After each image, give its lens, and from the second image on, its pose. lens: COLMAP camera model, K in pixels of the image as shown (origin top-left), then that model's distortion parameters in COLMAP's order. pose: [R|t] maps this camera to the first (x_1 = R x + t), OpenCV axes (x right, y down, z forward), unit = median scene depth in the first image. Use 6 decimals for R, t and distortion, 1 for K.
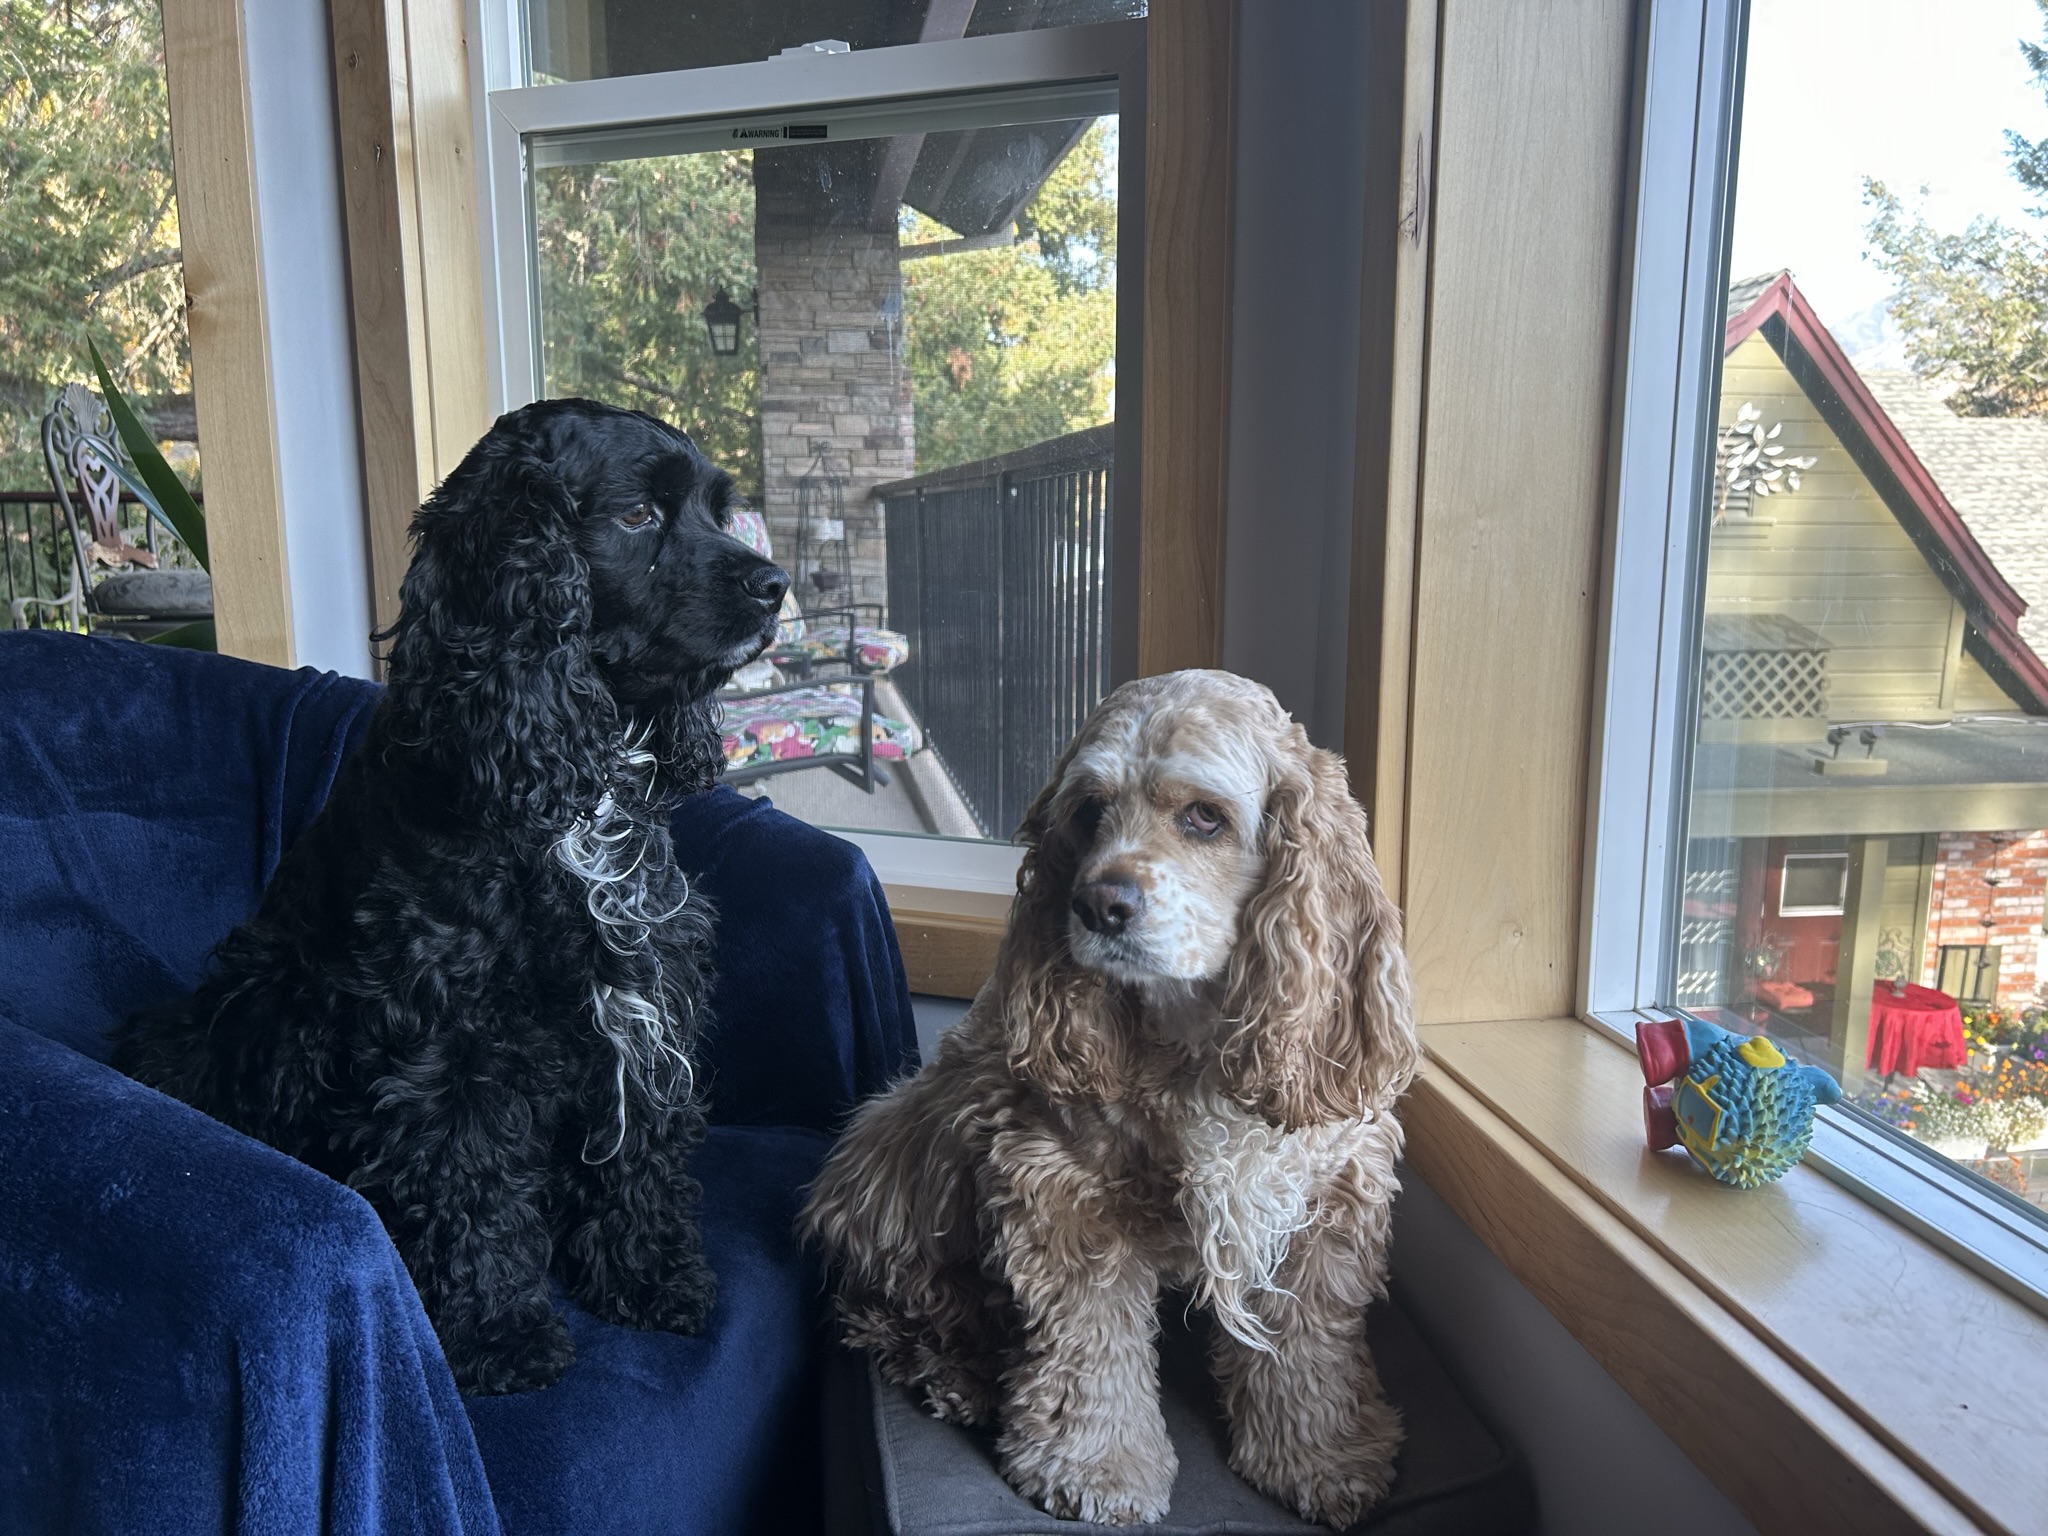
lens RADIAL K [[1547.9, 0, 1022.4], [0, 1547.9, 768.1], [0, 0, 1]] dist [0.001329, 0.000714]
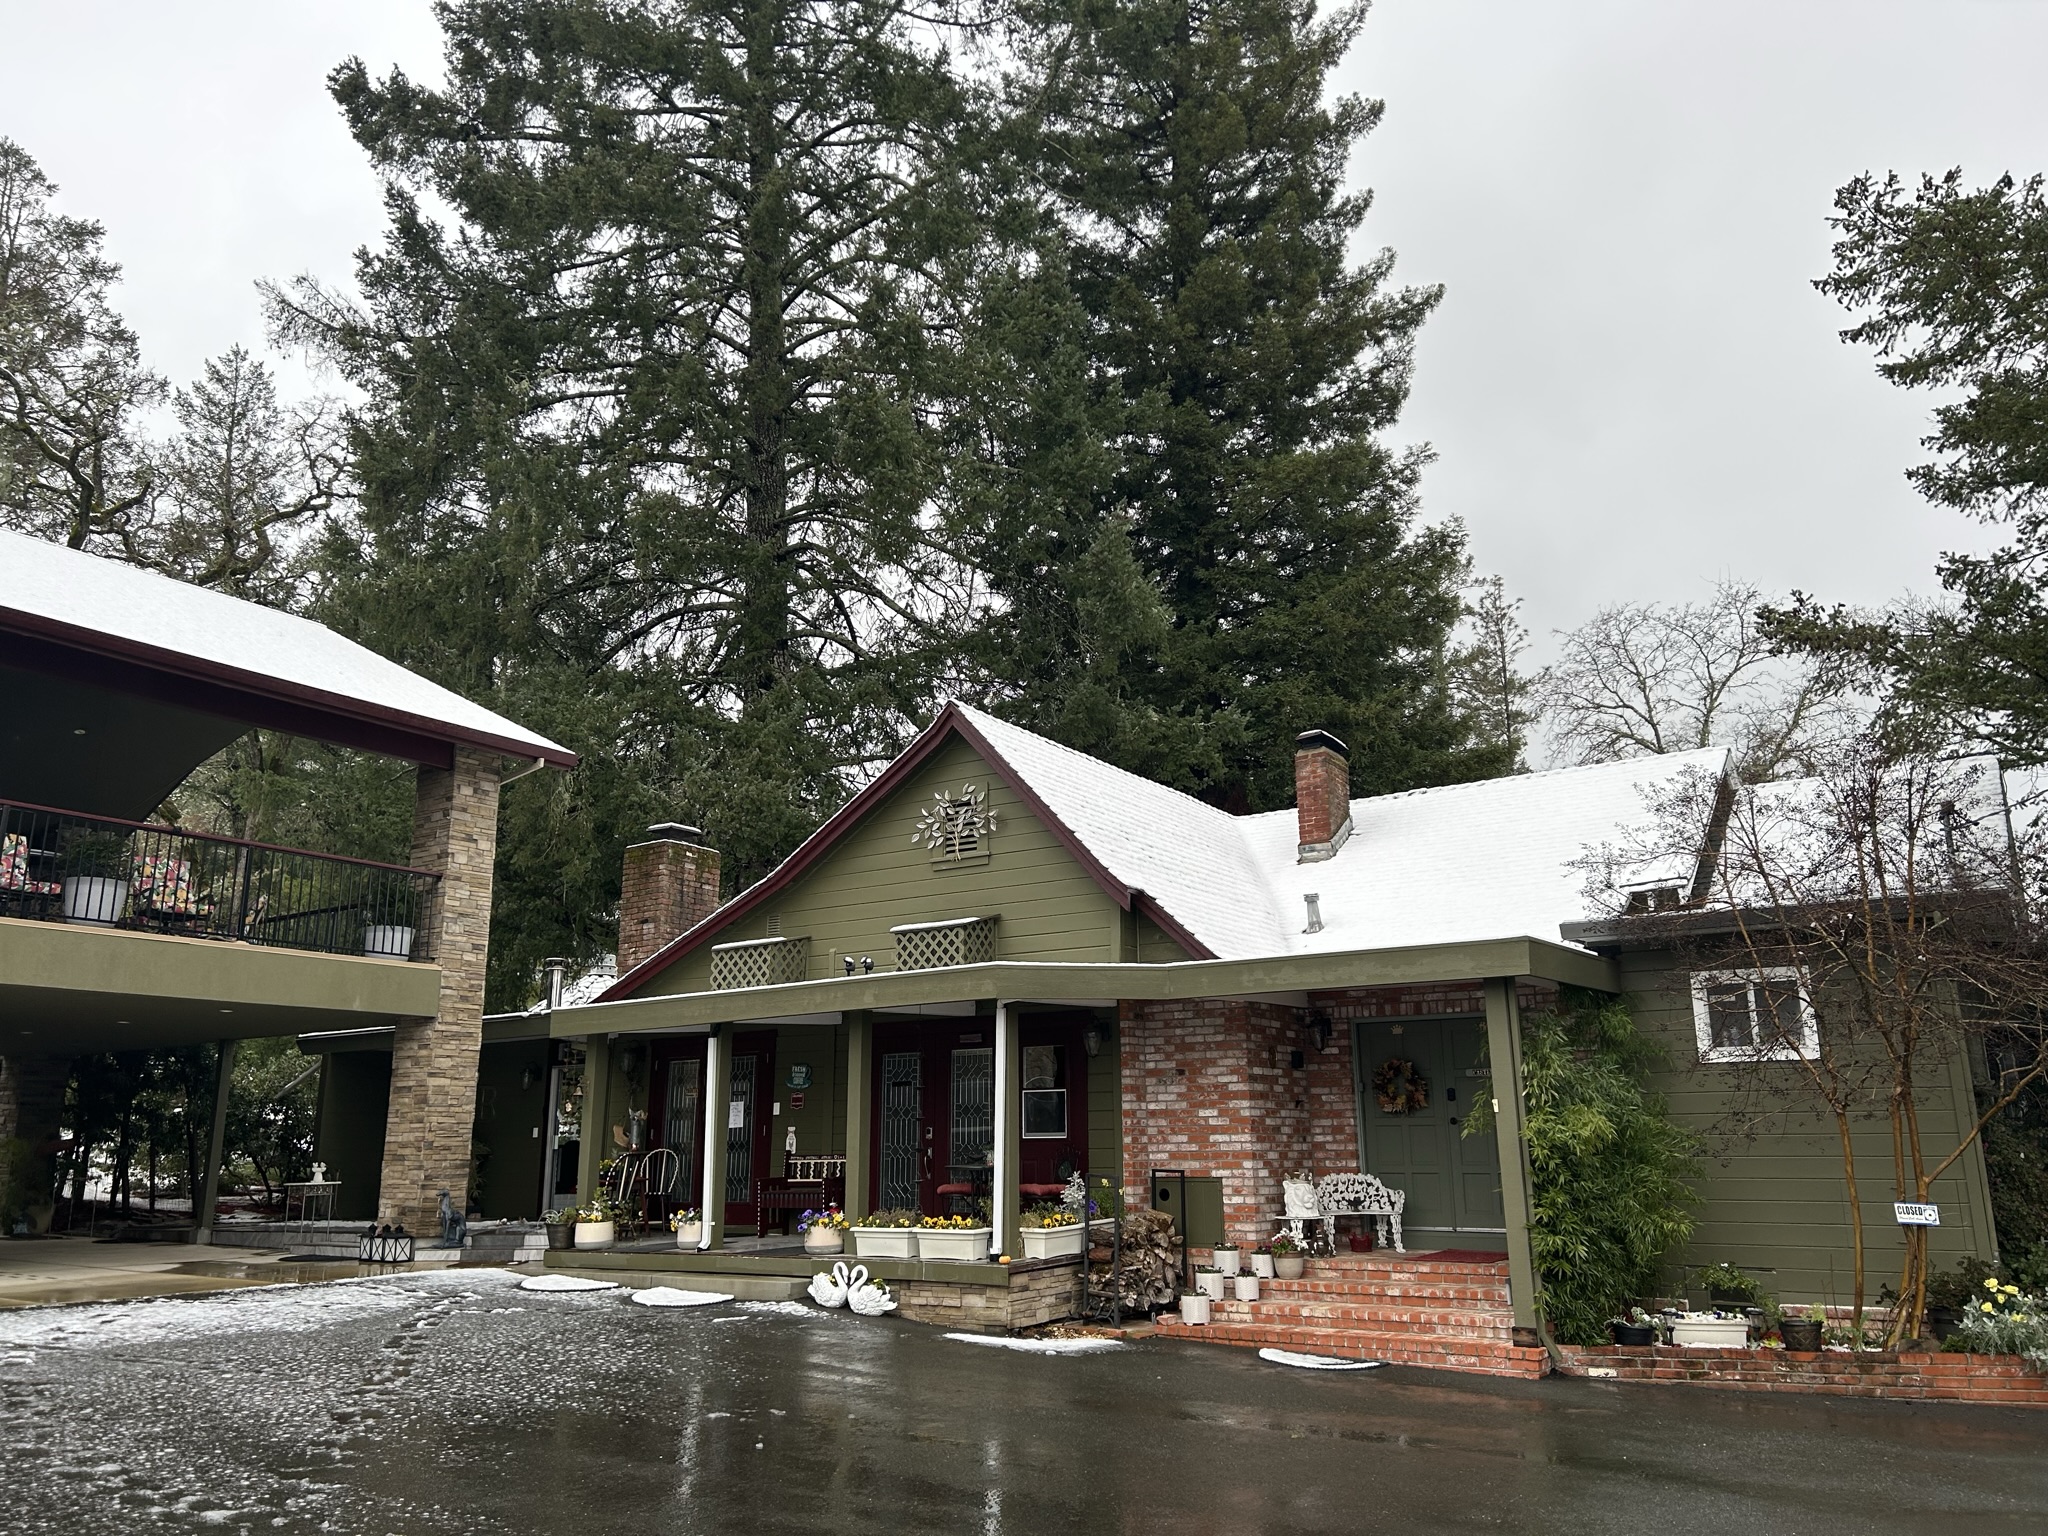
lens RADIAL K [[1547.9, 0, 1024.3], [0, 1547.9, 766.9], [0, 0, 1]] dist [0.001329, 0.000714]
pose [[0.752687, -0.165682, -0.637191, 1.319938], [-0.108009, 0.923631, -0.367749, 0.274350], [0.649459, 0.345622, 0.677310, 0.007741]]
